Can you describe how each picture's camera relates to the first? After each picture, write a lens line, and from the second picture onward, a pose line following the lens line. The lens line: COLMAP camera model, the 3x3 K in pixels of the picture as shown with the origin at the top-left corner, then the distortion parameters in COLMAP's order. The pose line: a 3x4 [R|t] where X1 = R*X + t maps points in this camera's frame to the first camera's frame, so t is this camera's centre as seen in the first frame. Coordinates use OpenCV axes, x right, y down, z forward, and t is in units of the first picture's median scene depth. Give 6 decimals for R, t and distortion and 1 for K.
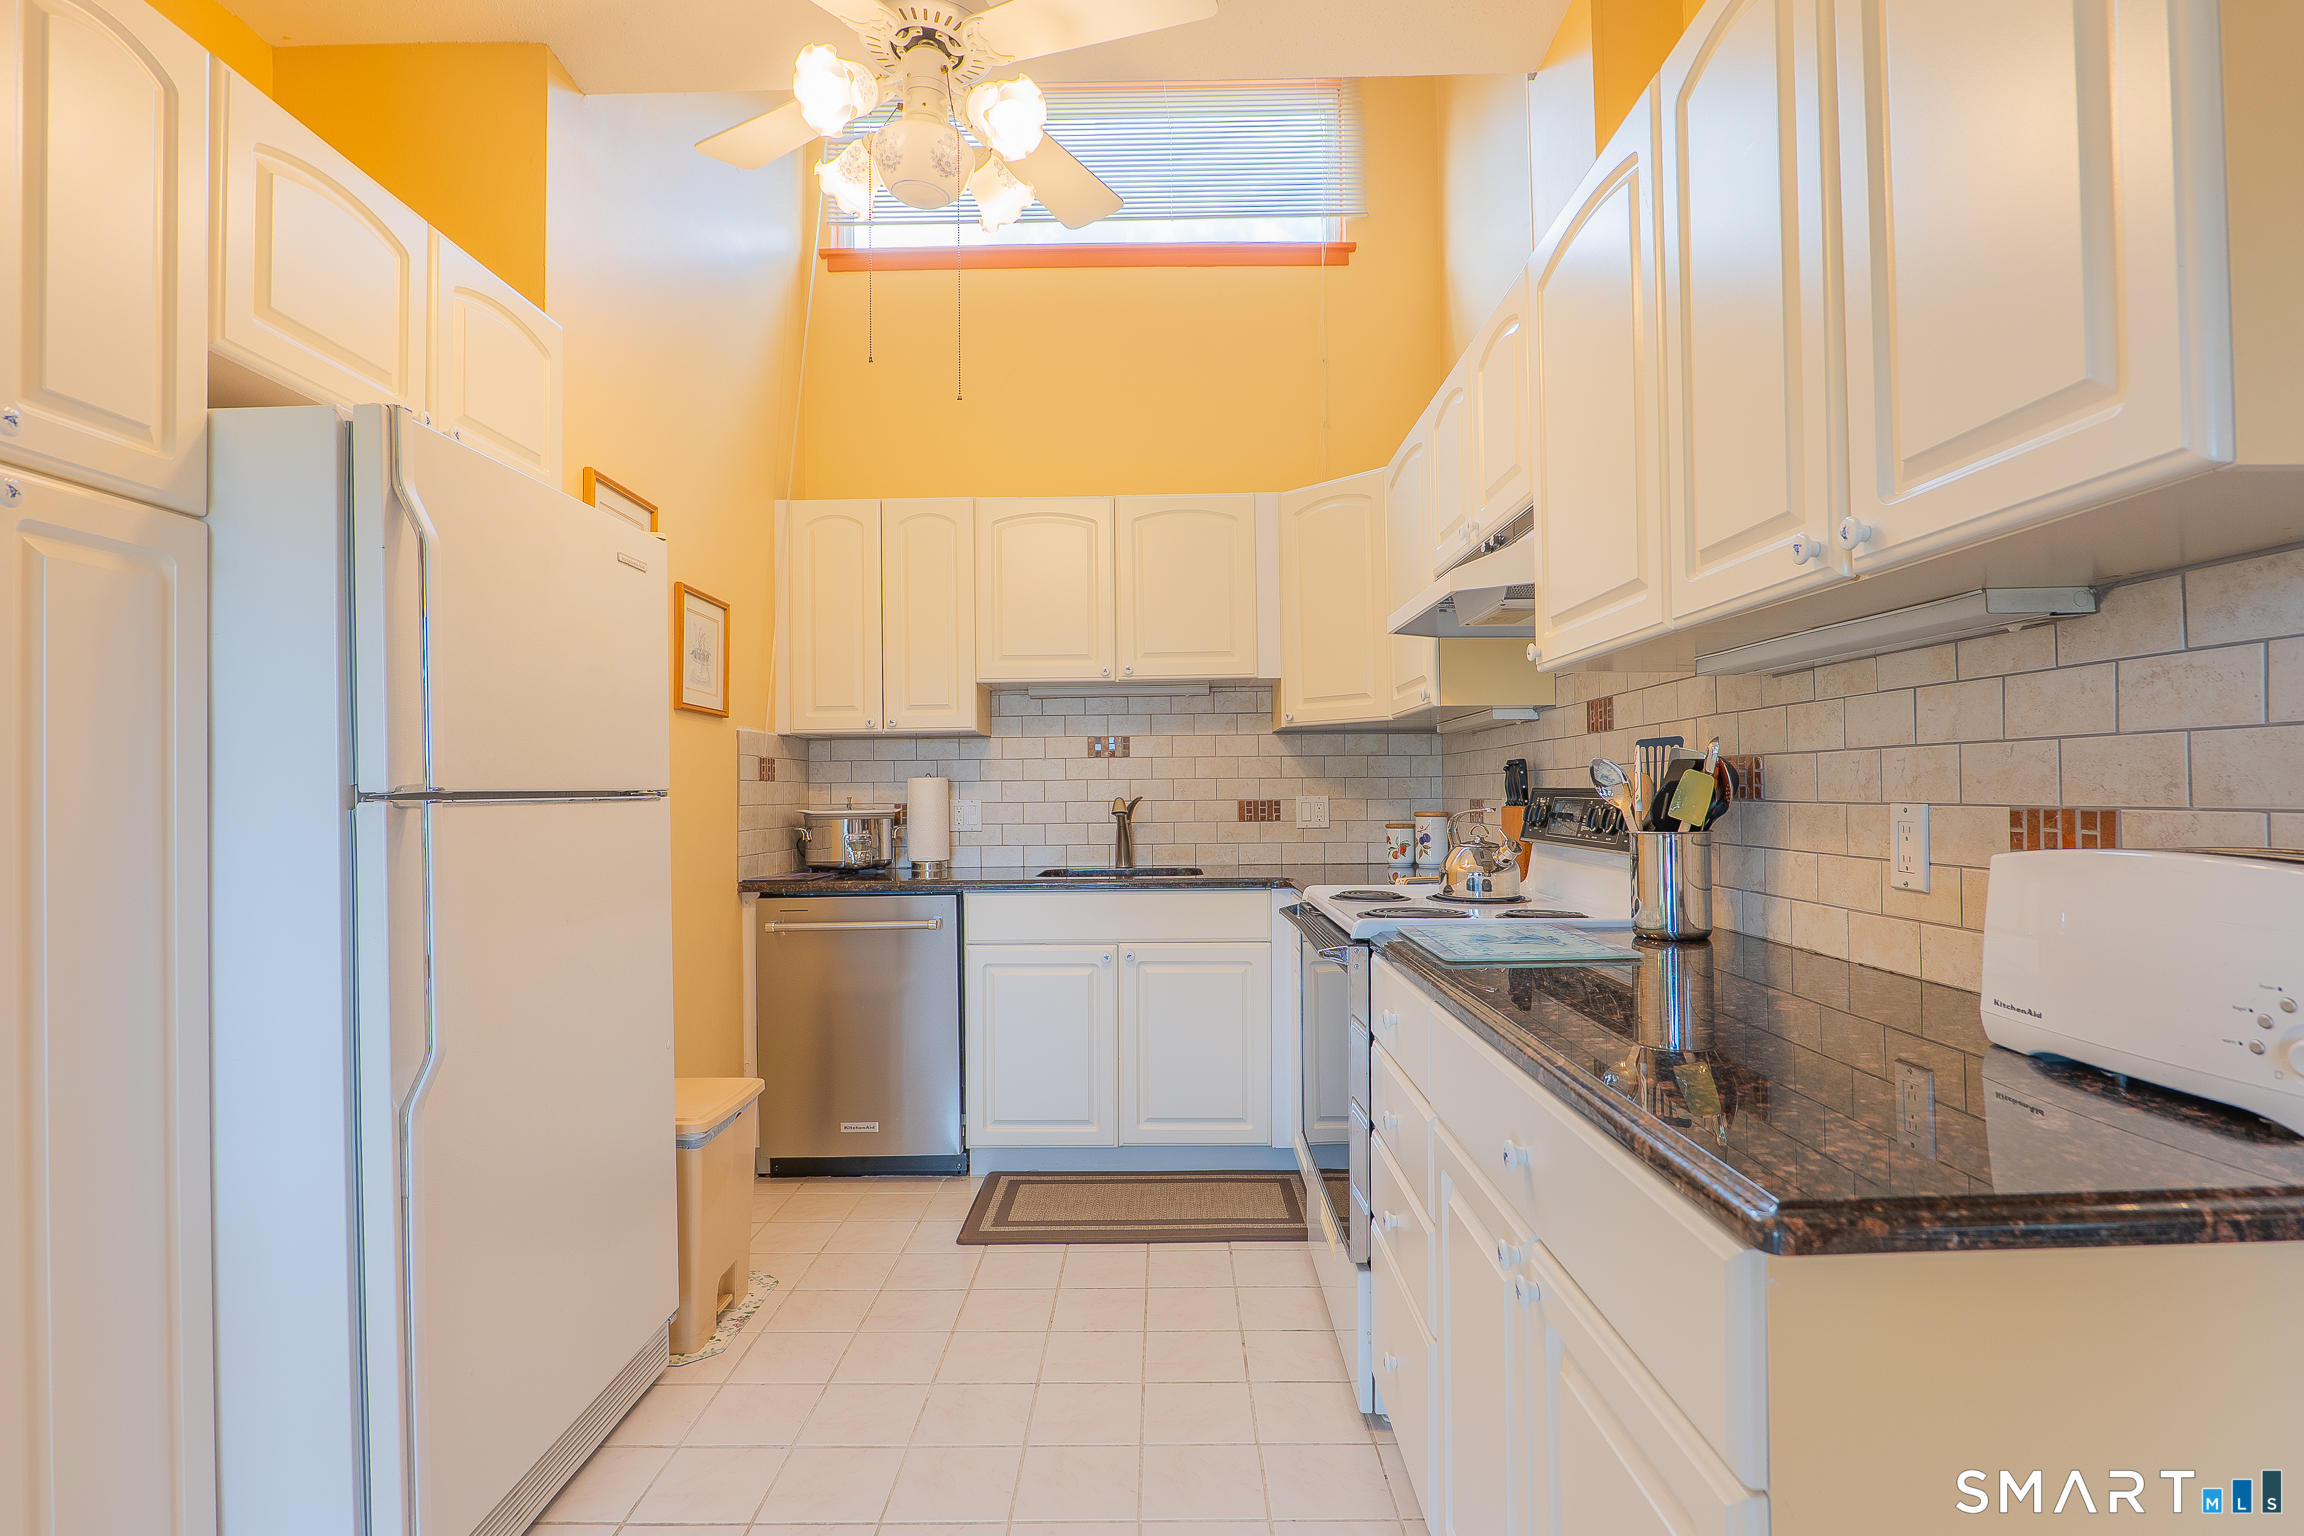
lens RADIAL K [[1100.7, 0, 1164.4], [0, 1100.7, 771.4], [0, 0, 1]] dist [-0.023439, 0.007888]
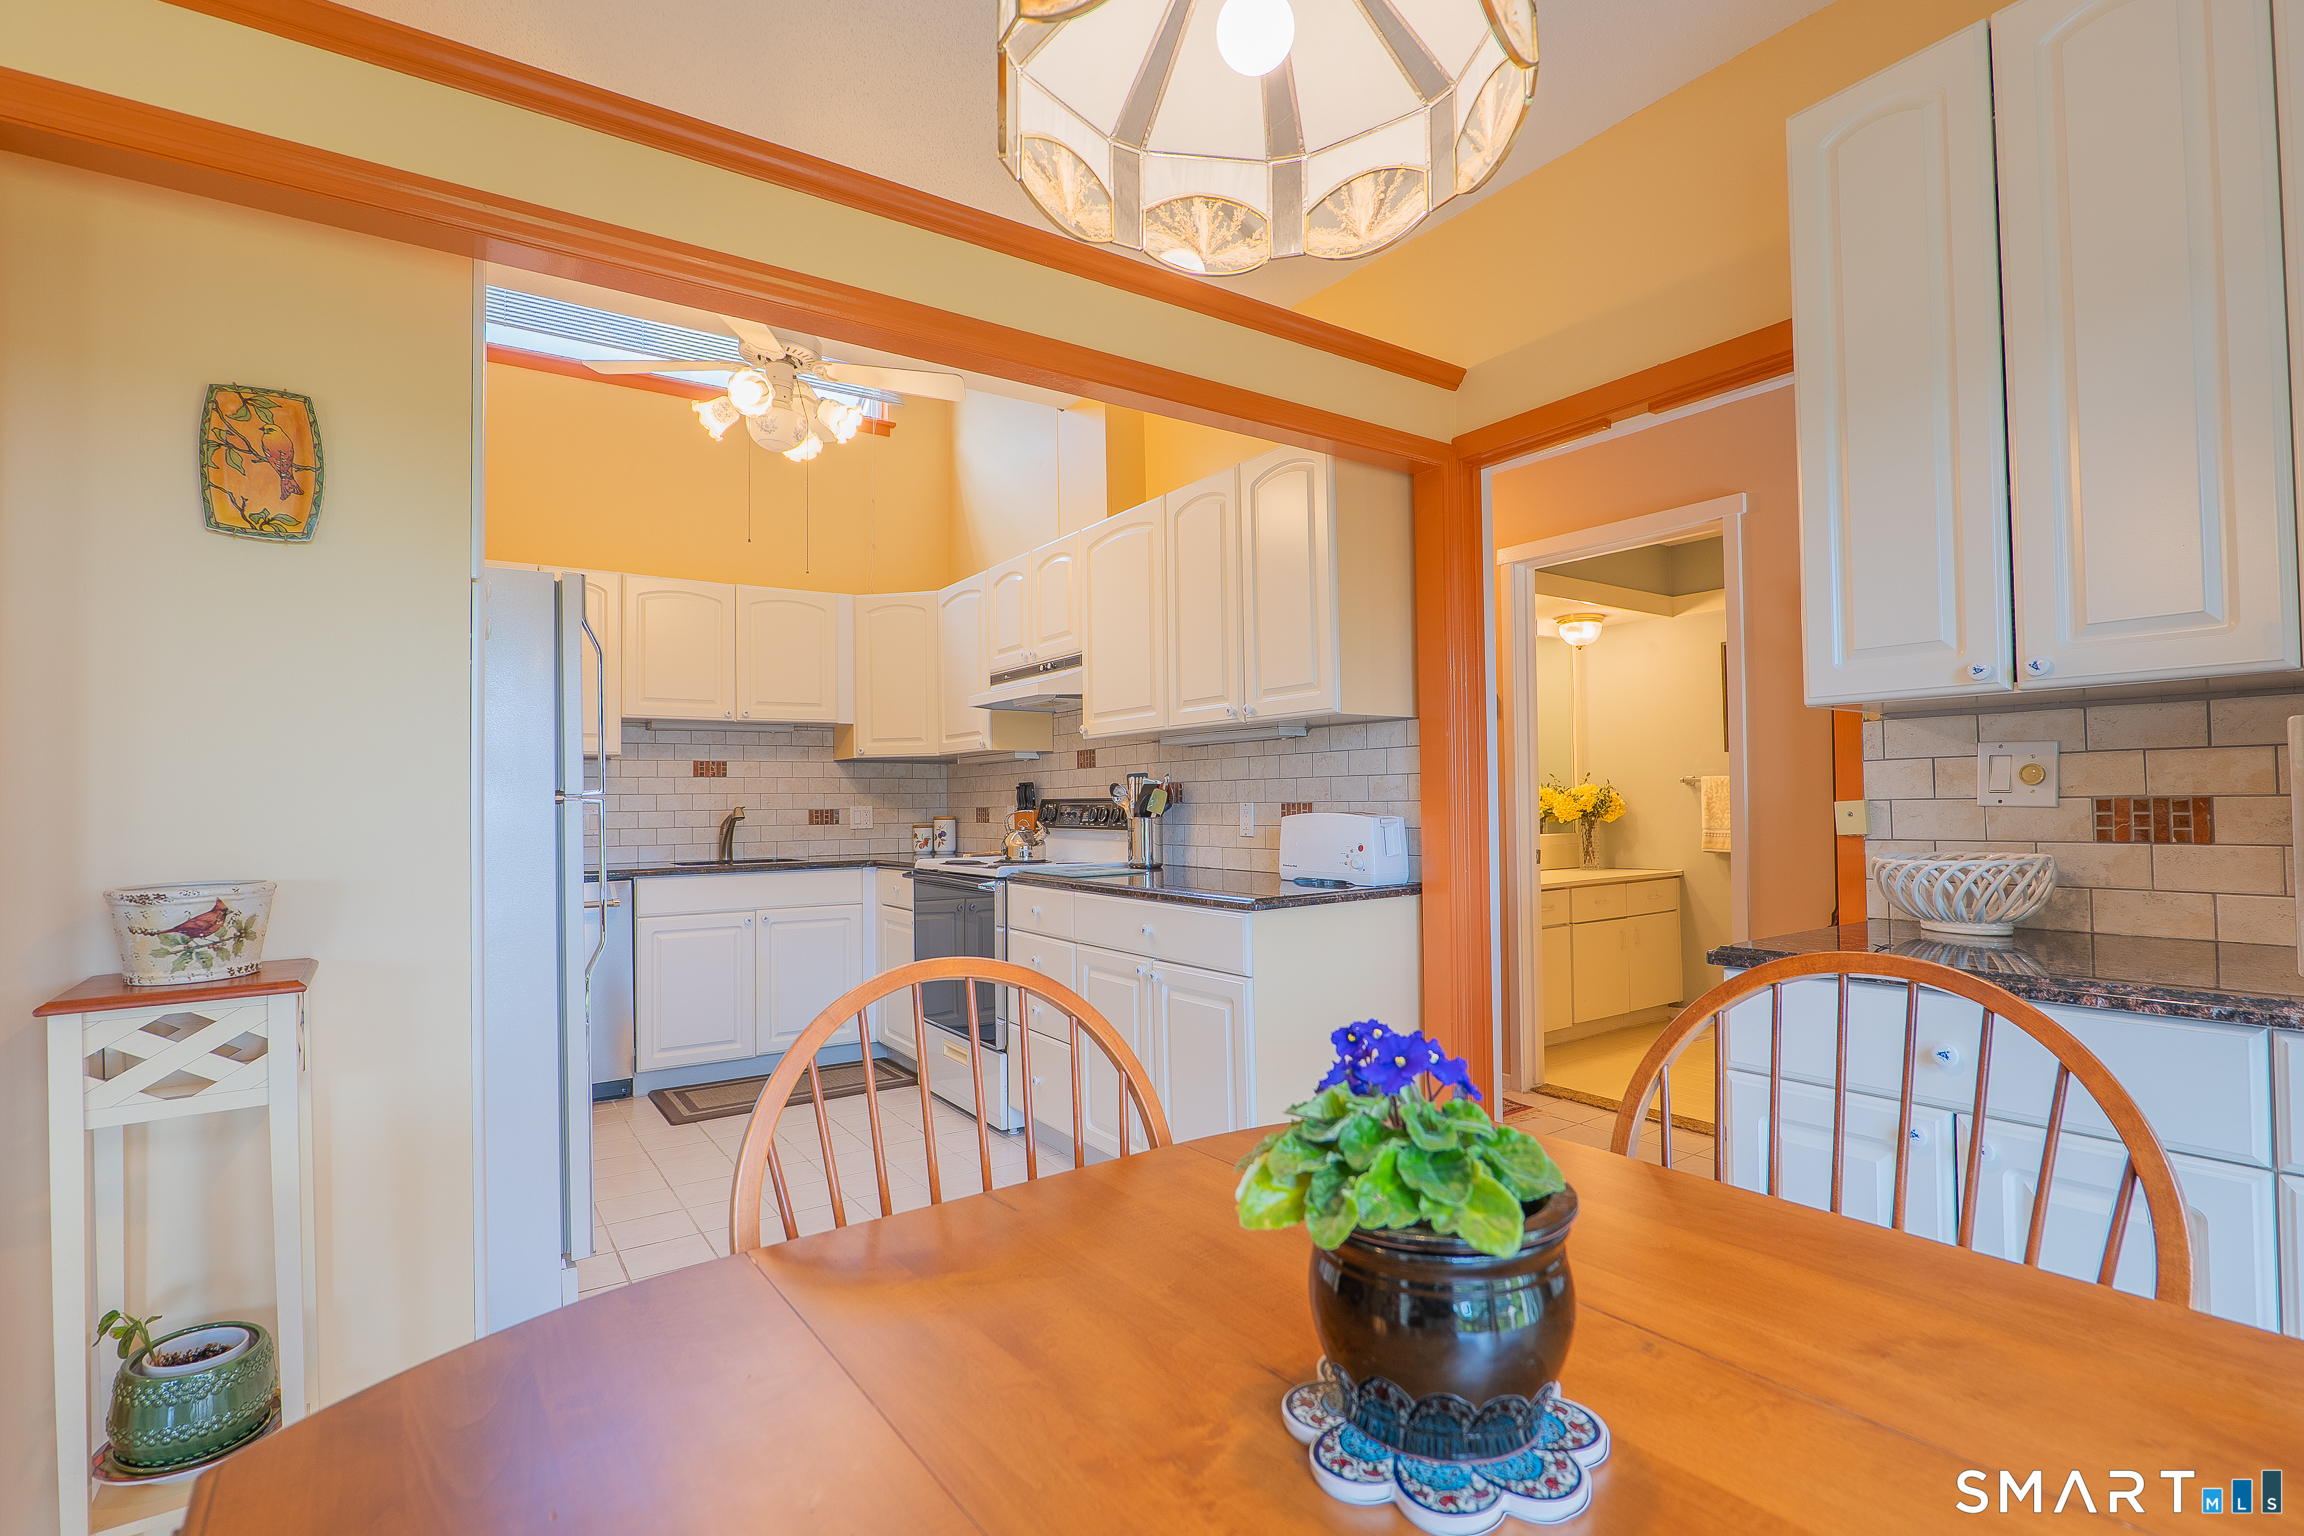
lens RADIAL K [[1083.6, 0, 1149.7], [0, 1083.6, 772.4], [0, 0, 1]] dist [-0.028695, 0.008930]
pose [[0.823063, 0.015276, 0.567744, -0.449362], [-0.005597, 0.999808, -0.018787, 0.003916], [-0.567922, 0.012285, 0.822991, -0.455468]]
